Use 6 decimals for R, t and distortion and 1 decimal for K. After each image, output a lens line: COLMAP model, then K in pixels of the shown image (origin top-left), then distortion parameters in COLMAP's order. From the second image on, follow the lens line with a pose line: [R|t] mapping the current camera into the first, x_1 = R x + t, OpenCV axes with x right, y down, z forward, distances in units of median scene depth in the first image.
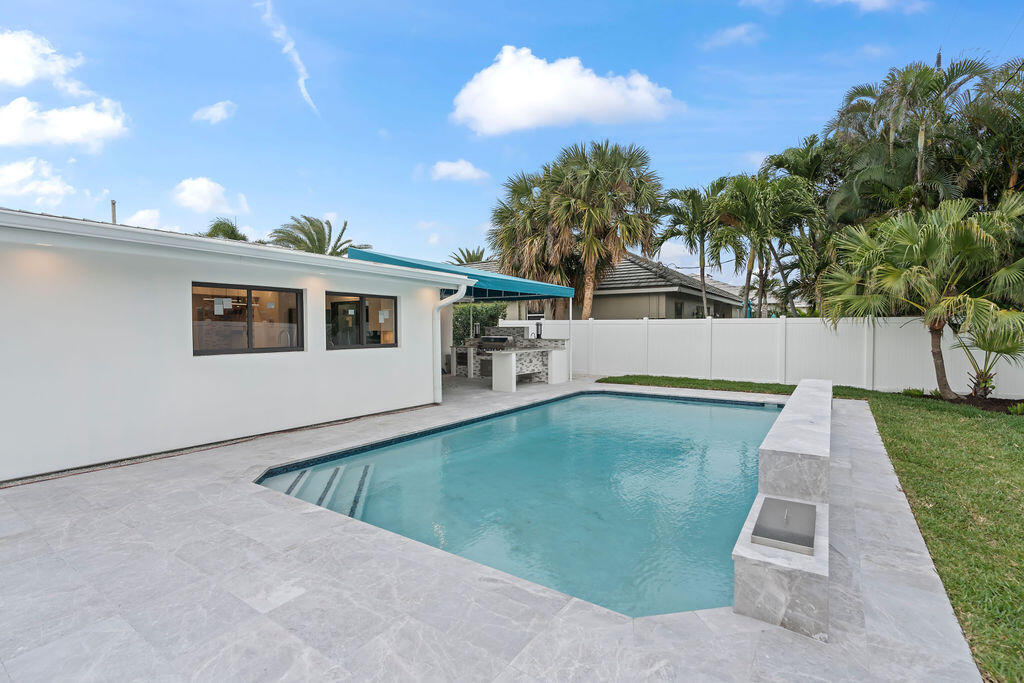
lens RADIAL K [[474.4, 0, 511.0], [0, 474.4, 338.2], [0, 0, 1]] dist [-0.015392, 0.007413]
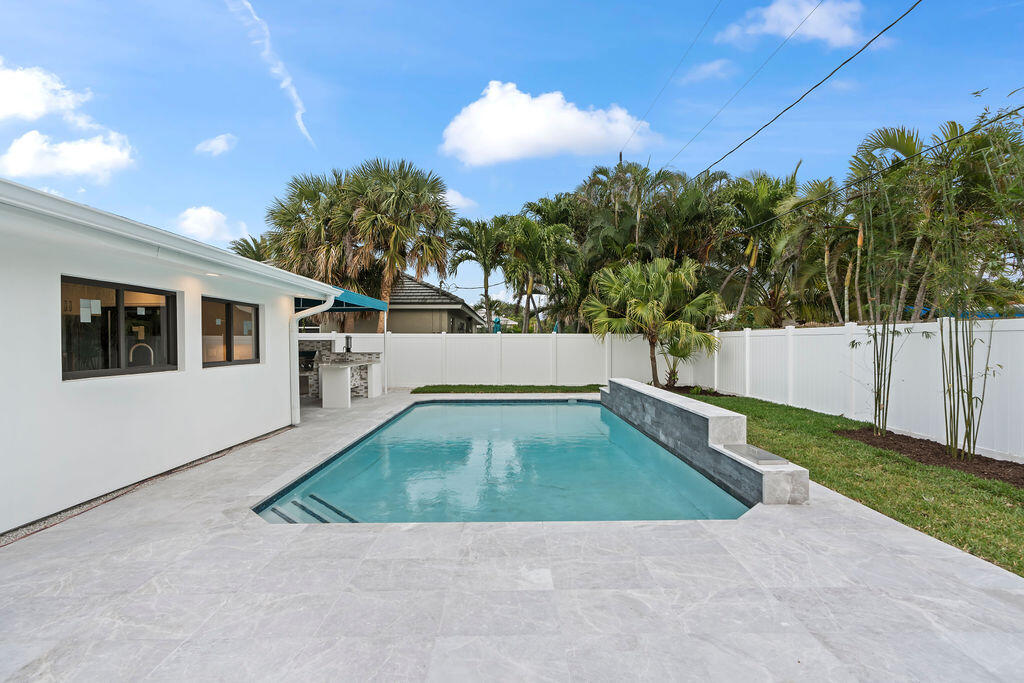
lens RADIAL K [[474.4, 0, 508.9], [0, 474.4, 346.9], [0, 0, 1]] dist [-0.015392, 0.007413]
pose [[0.816105, -0.006492, 0.577868, -0.294907], [0.012560, 0.999900, -0.006505, 0.000047], [-0.577768, 0.012567, 0.816105, 0.026978]]
